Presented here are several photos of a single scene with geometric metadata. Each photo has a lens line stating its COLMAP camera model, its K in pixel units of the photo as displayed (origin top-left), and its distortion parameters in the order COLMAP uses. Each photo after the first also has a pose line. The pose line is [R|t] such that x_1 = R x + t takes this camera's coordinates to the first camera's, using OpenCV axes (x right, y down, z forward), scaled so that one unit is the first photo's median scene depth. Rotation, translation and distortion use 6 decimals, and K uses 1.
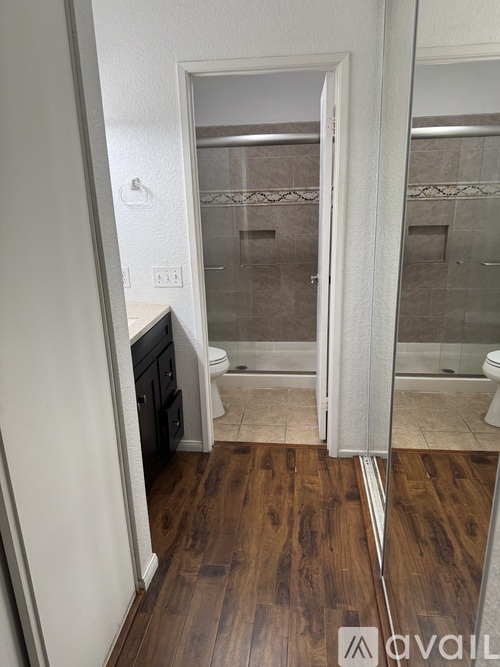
lens RADIAL K [[460.5, 0, 250.0], [0, 460.5, 333.5], [0, 0, 1]] dist [0.004114, -0.005585]
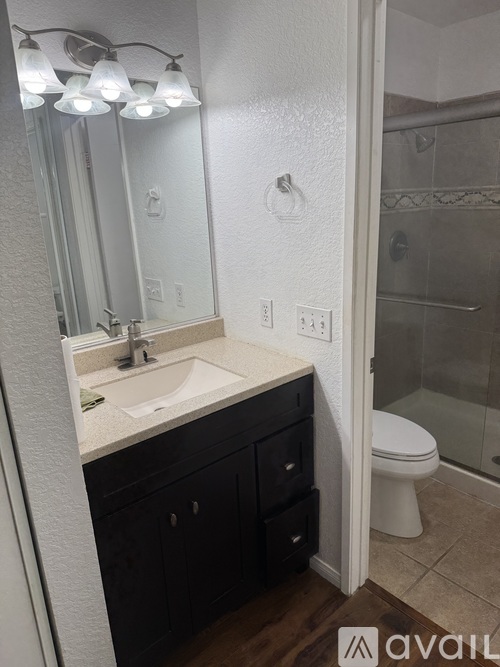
lens RADIAL K [[460.5, 0, 250.0], [0, 460.5, 333.5], [0, 0, 1]] dist [0.004114, -0.005585]
pose [[0.729691, 0.173437, -0.661415, 0.193282], [-0.171367, 0.982812, 0.068657, -0.137102], [0.661954, 0.063247, 0.746871, 0.446569]]
